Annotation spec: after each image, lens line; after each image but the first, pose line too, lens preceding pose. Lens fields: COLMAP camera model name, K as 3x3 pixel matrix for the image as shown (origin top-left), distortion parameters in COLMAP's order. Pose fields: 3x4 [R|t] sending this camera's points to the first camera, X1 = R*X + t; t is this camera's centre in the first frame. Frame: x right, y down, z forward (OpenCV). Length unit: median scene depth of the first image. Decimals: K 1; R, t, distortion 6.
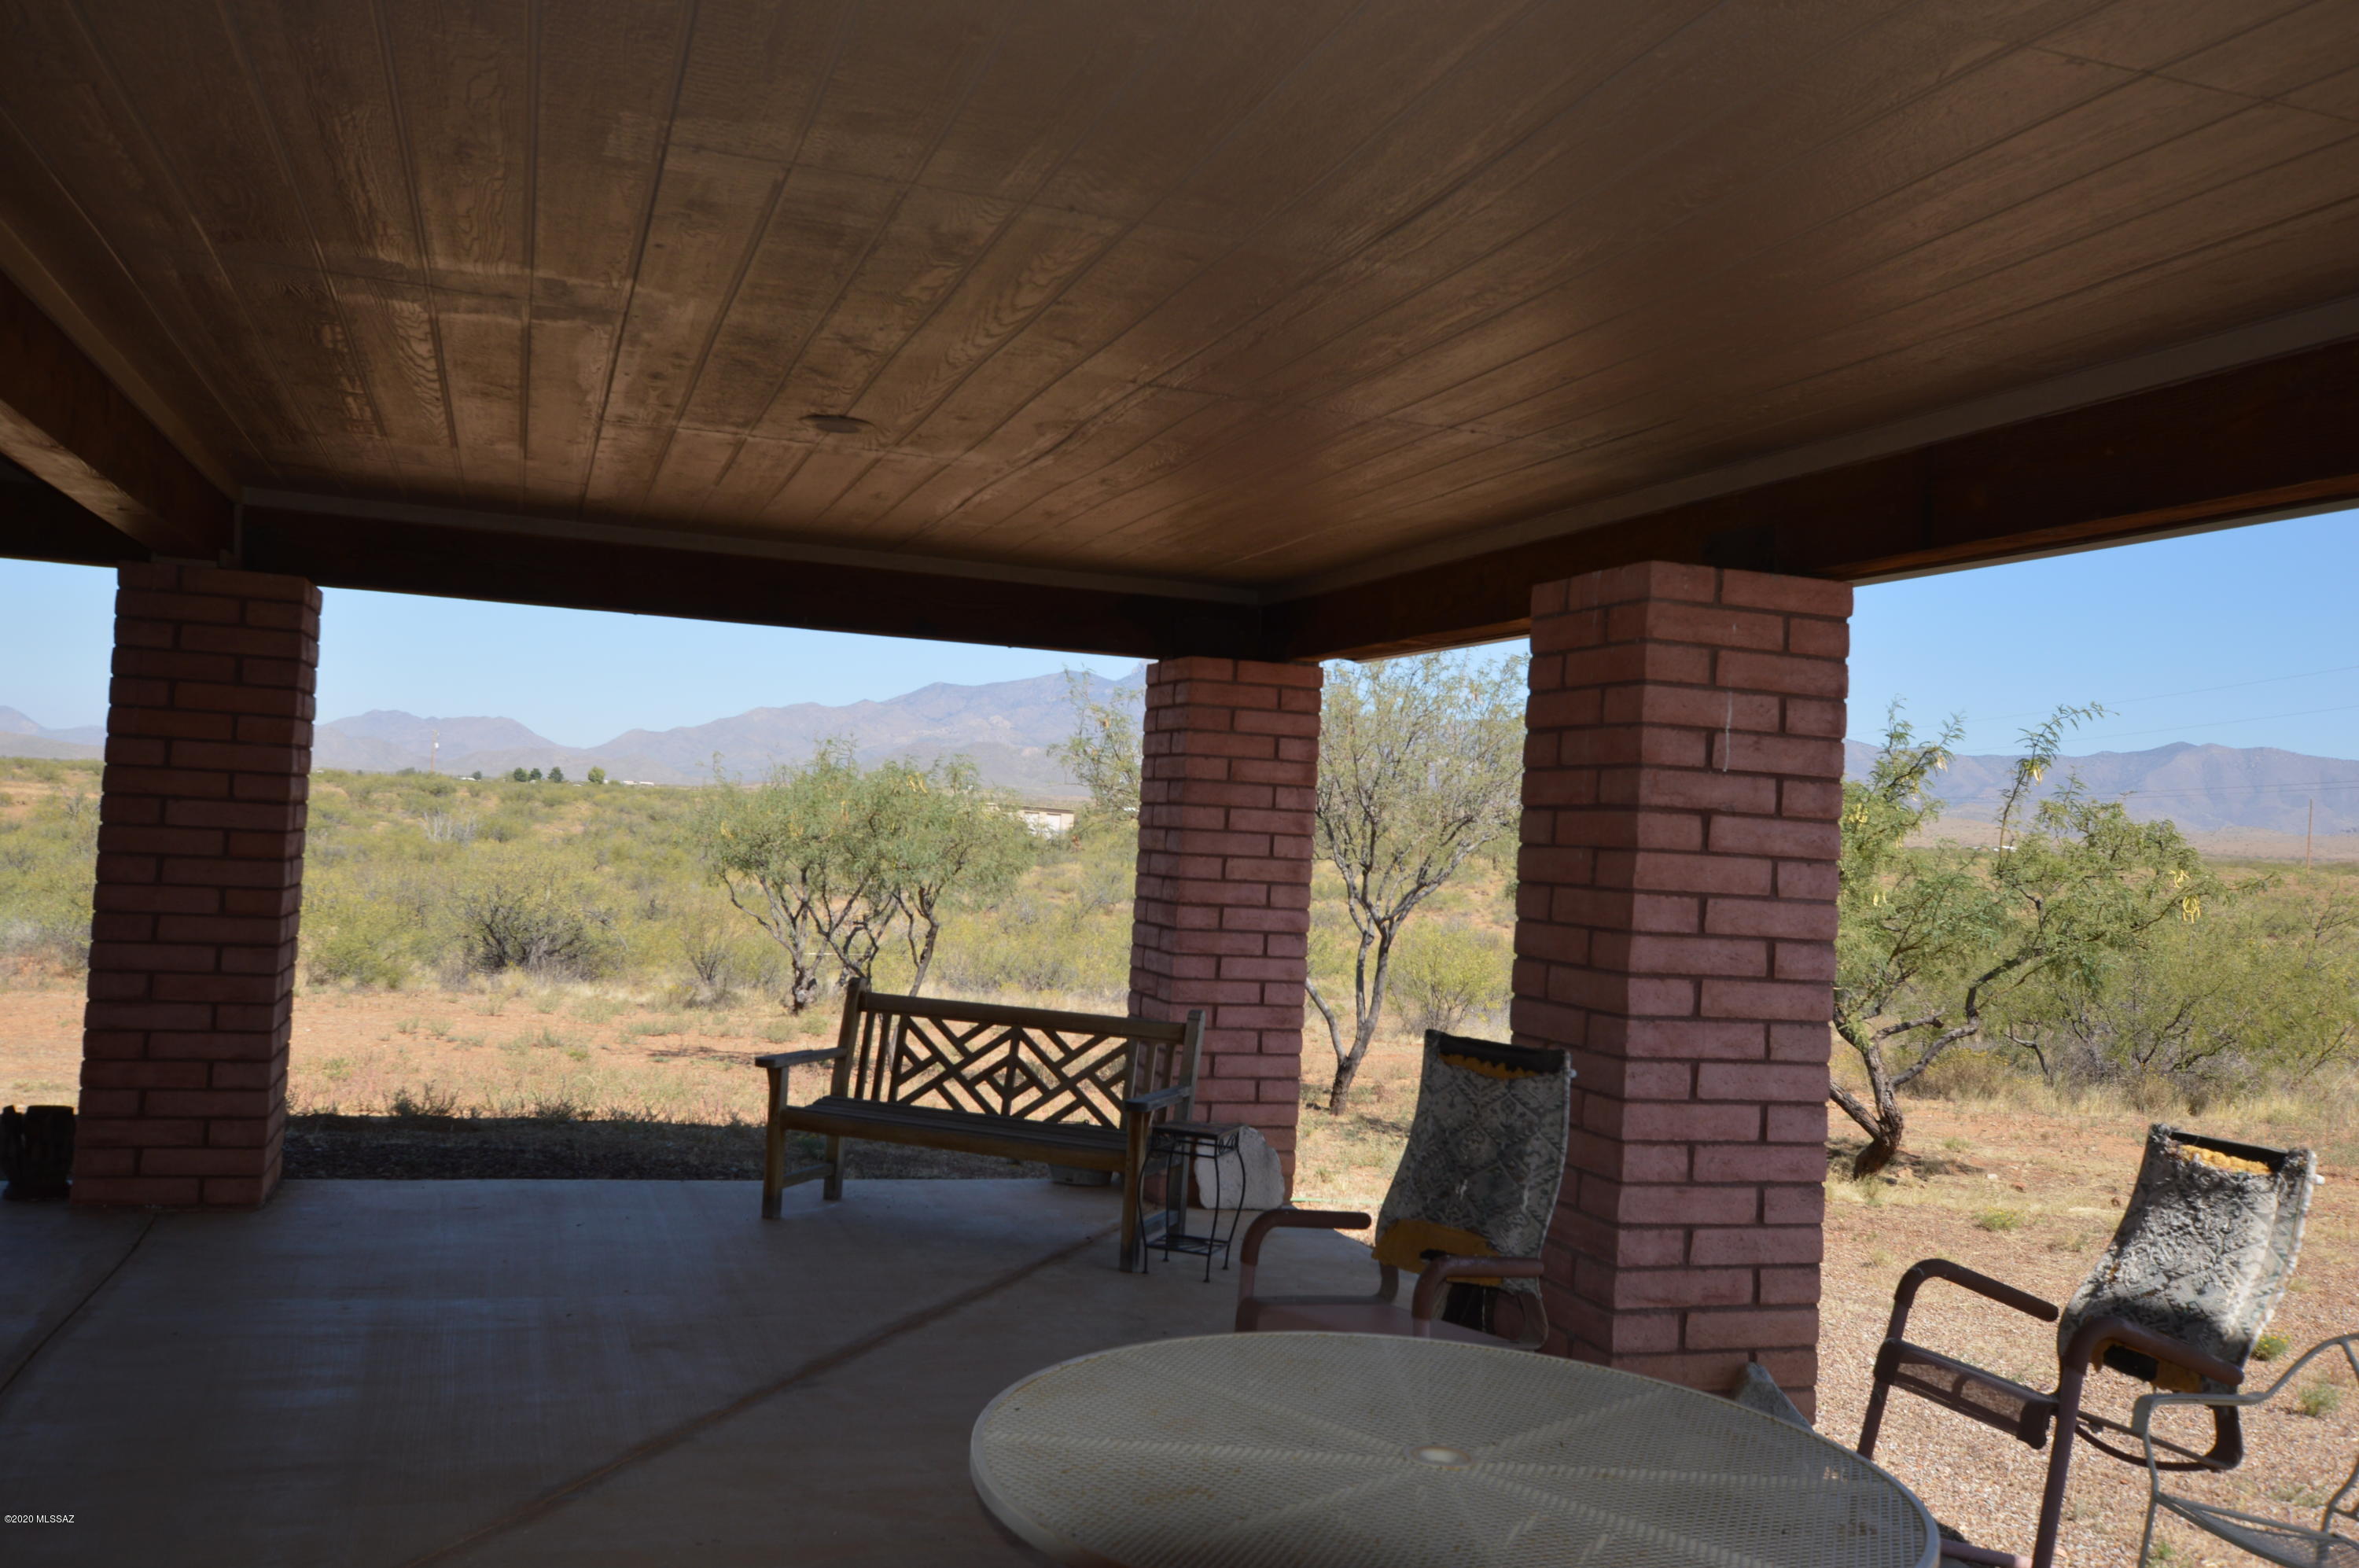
lens RADIAL K [[1967.5, 0, 1165.5], [0, 1967.5, 780.2], [0, 0, 1]] dist [-0.012011, 0.067209]
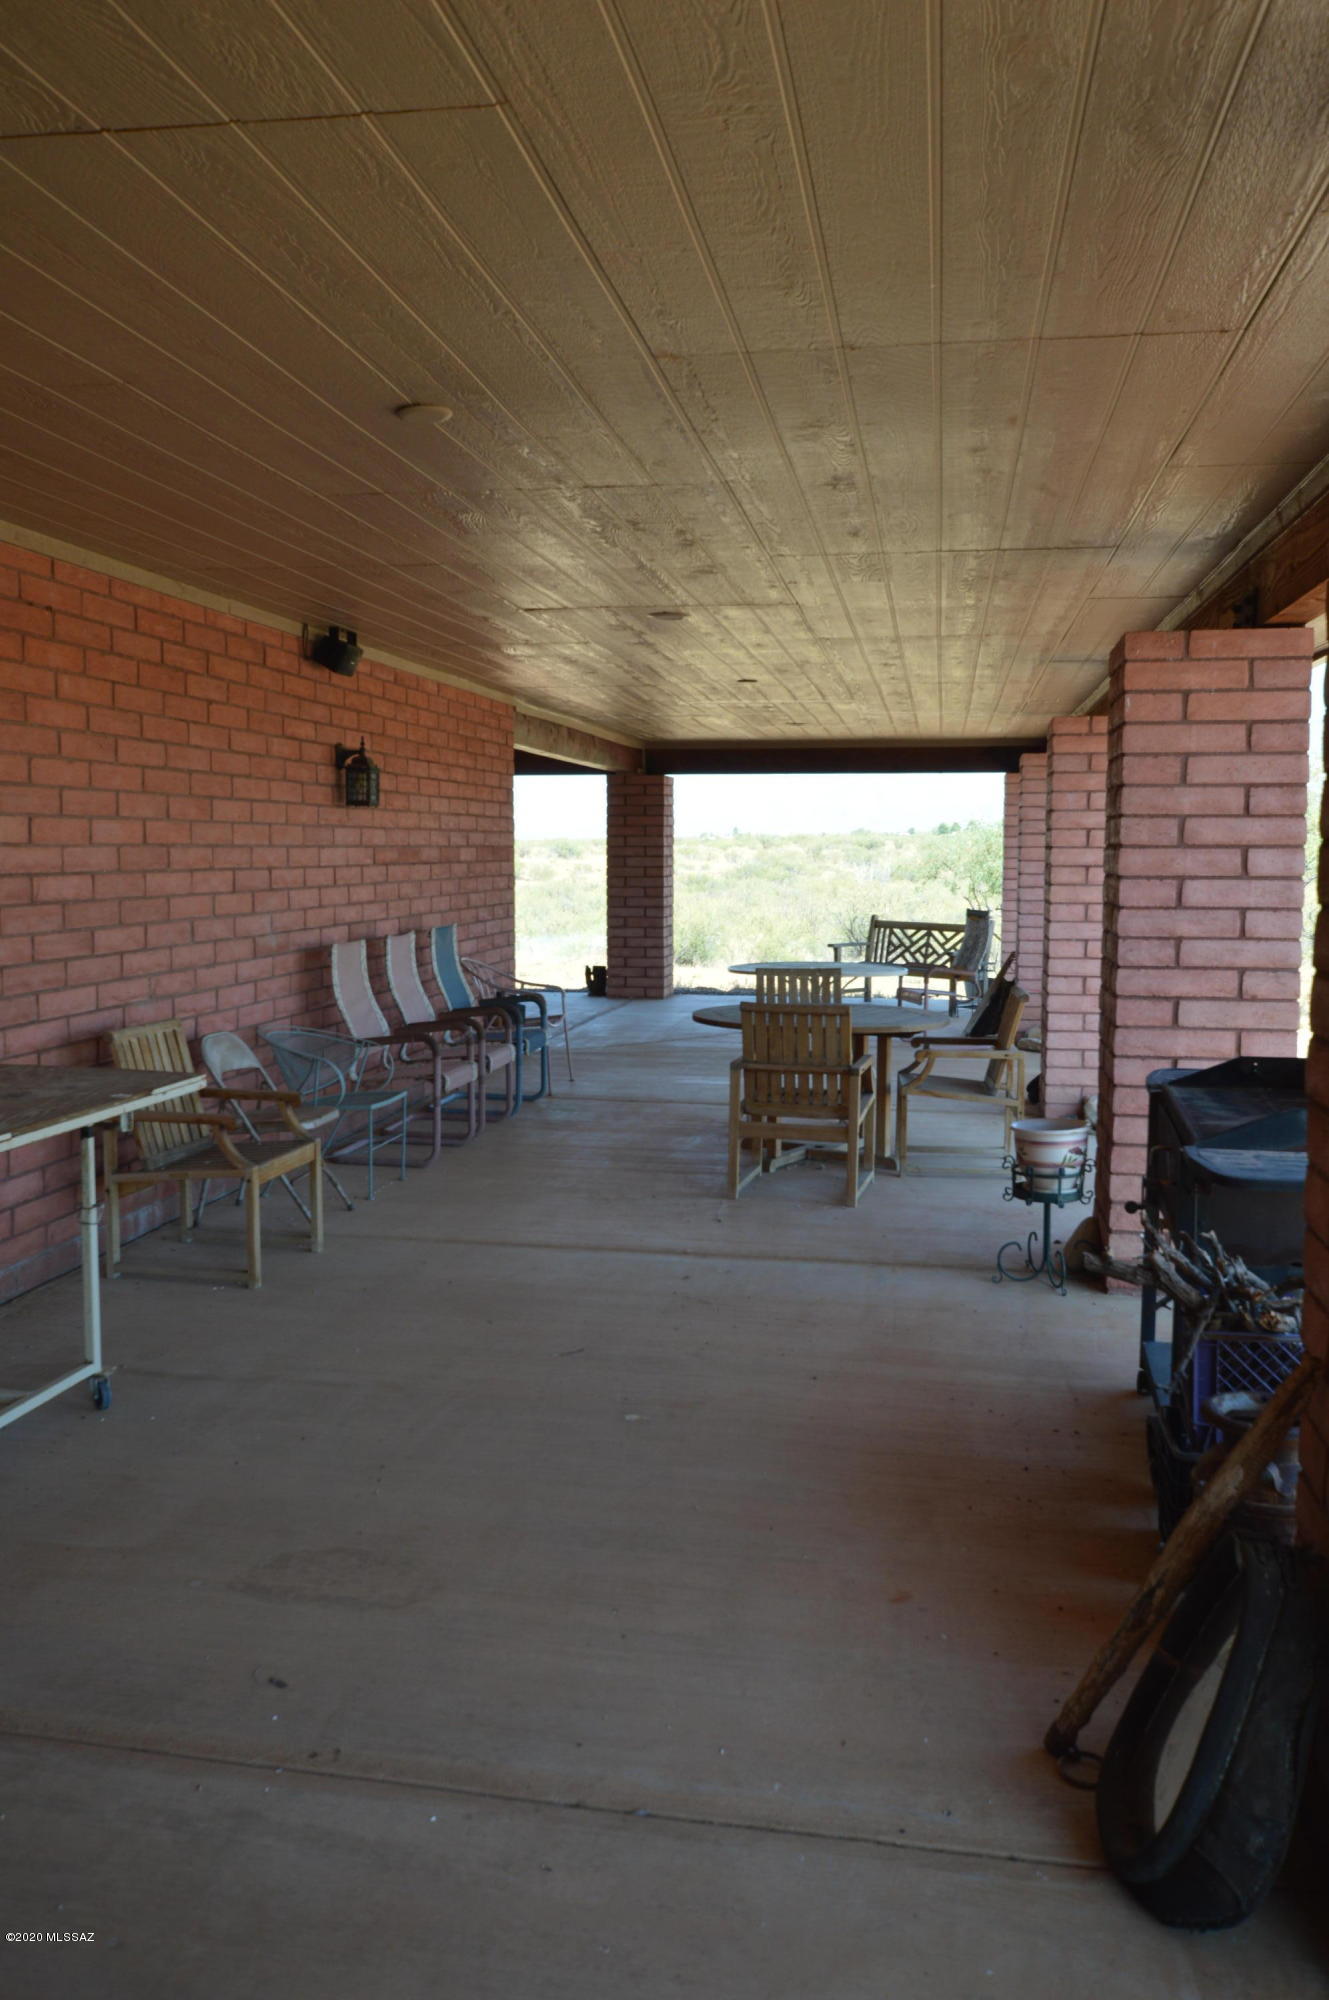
lens RADIAL K [[1668.1, 0, 664.5], [0, 1668.1, 1000.0], [0, 0, 1]] dist [-0.012011, 0.067209]
pose [[0.883256, -0.012717, -0.468719, 0.142925], [0.061728, 0.994086, 0.089349, 0.000527], [0.464811, -0.107851, 0.878817, -0.238427]]
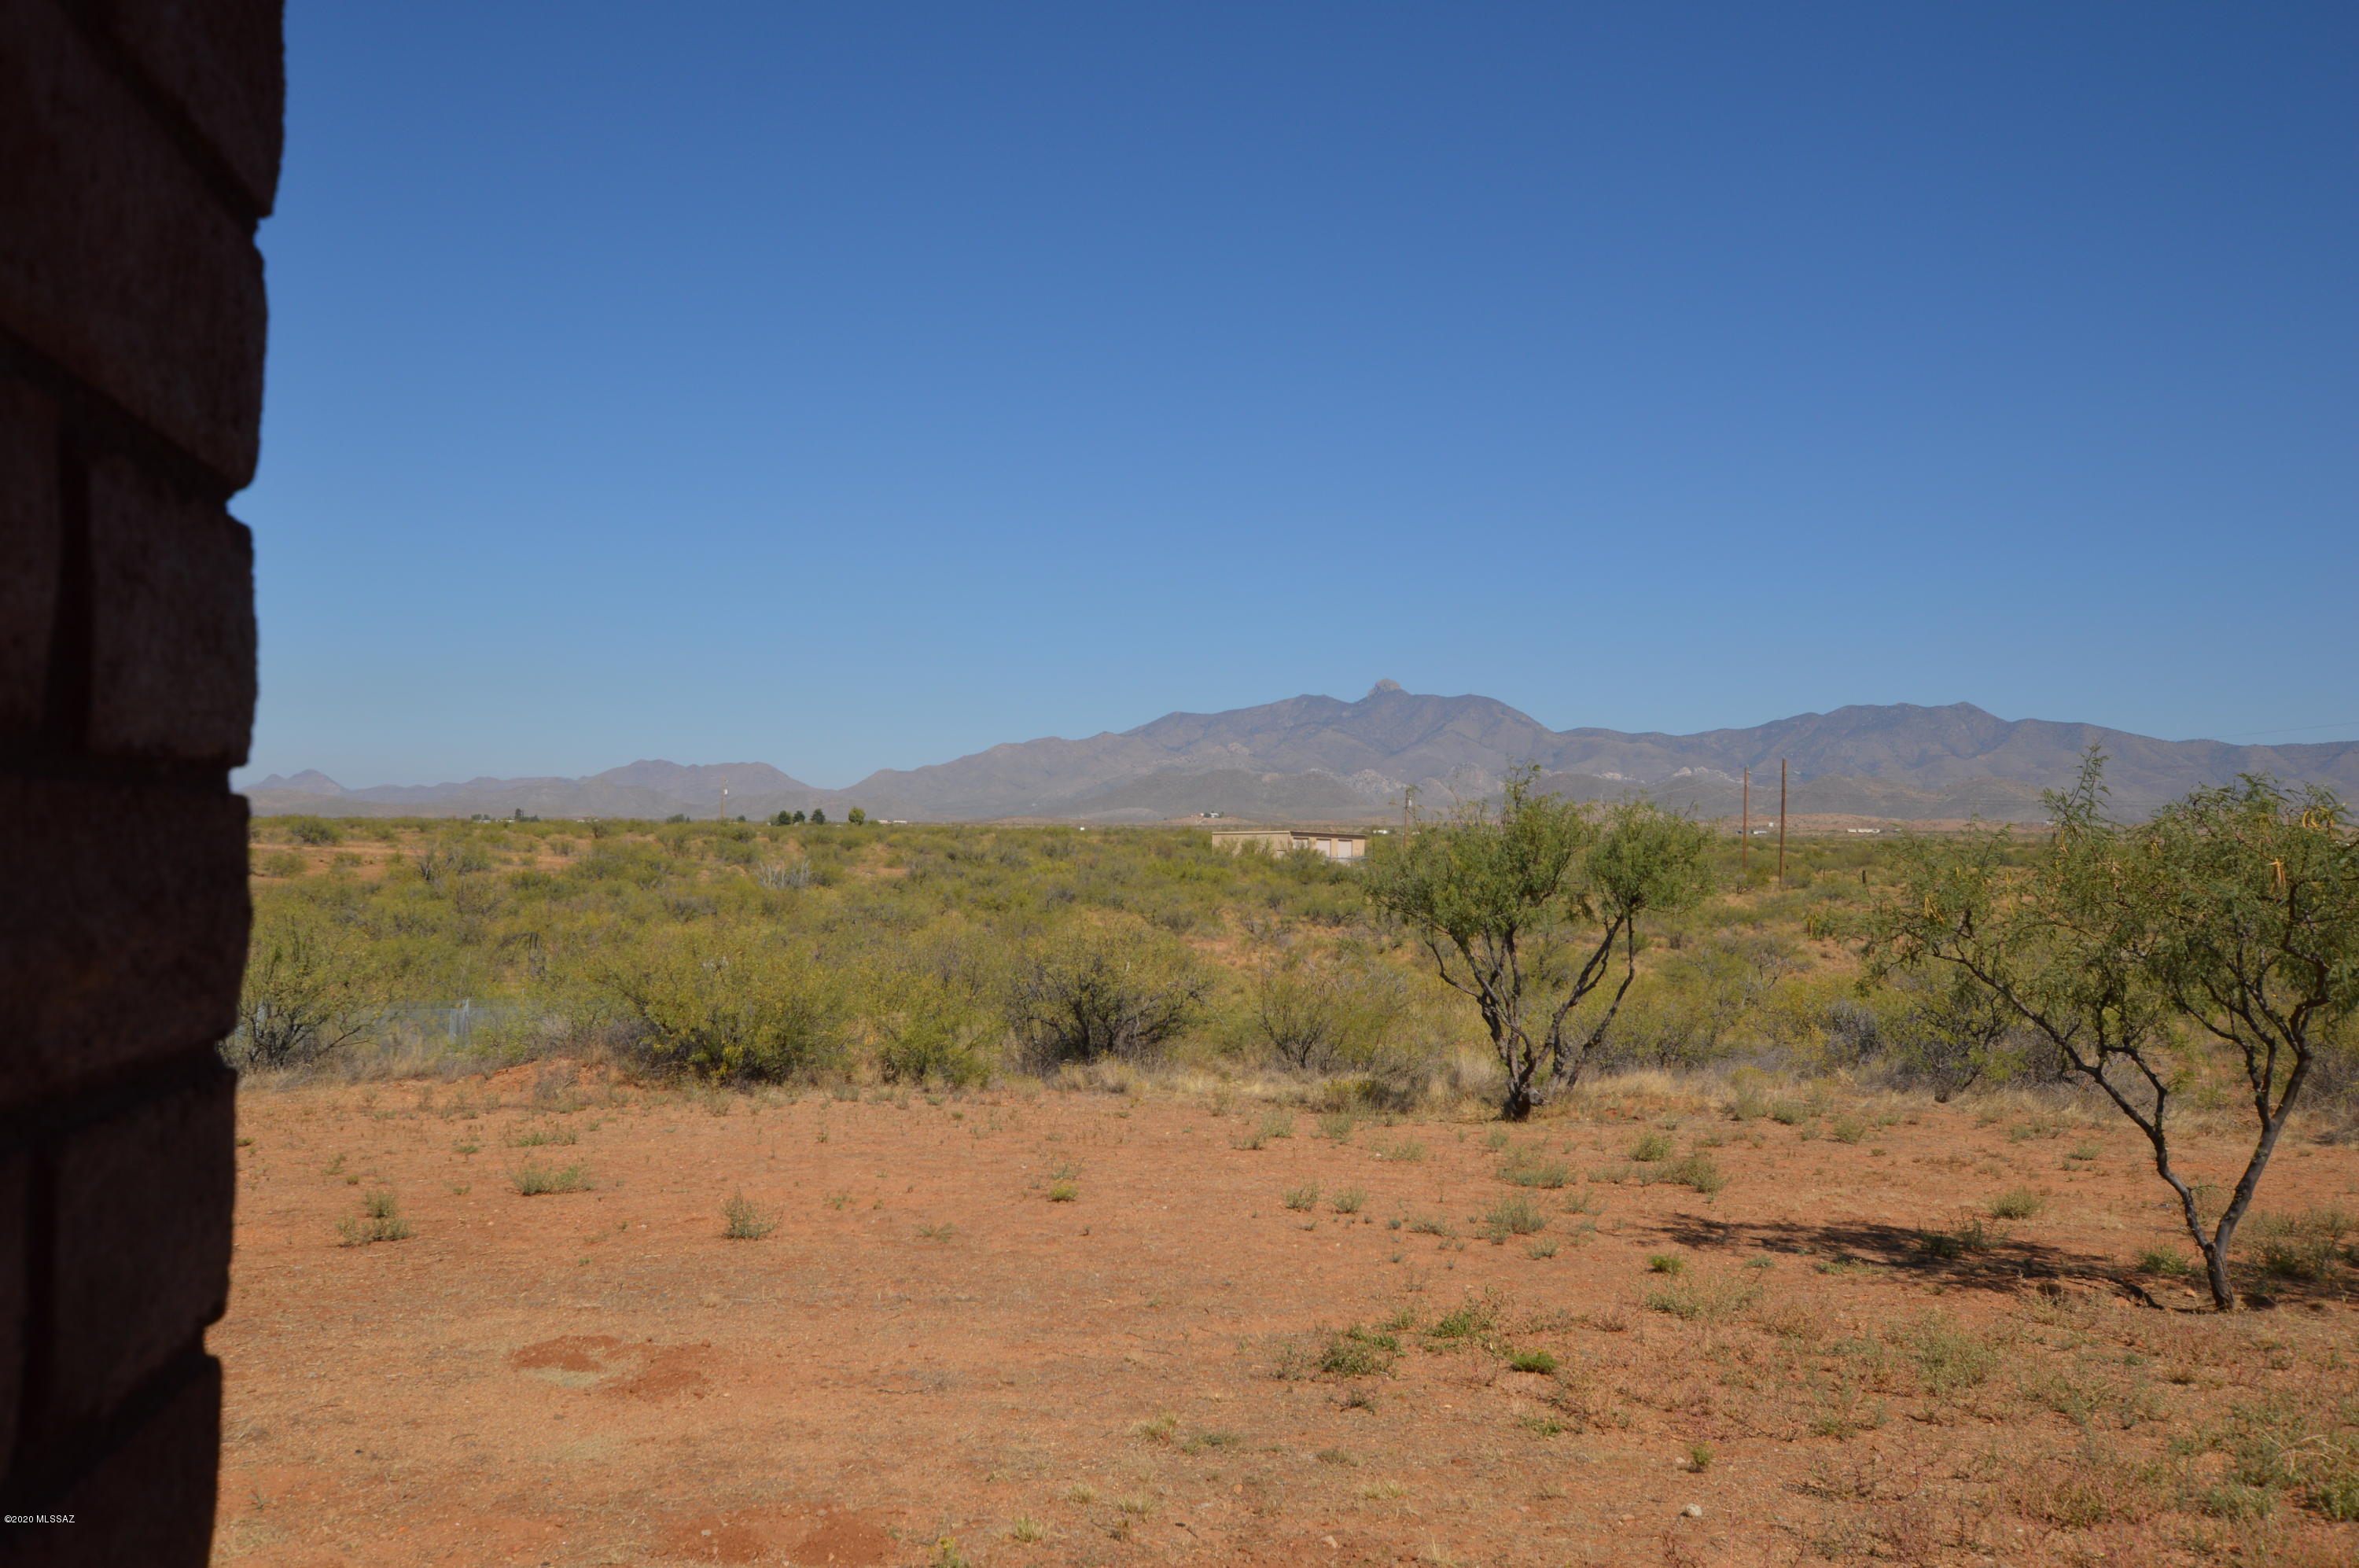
lens RADIAL K [[1967.5, 0, 1165.5], [0, 1967.5, 780.2], [0, 0, 1]] dist [-0.012011, 0.067209]
pose [[0.992017, -0.035934, -0.120873, -0.205723], [0.034383, 0.999298, -0.014895, -0.007069], [0.121323, 0.010620, 0.992556, 0.187430]]
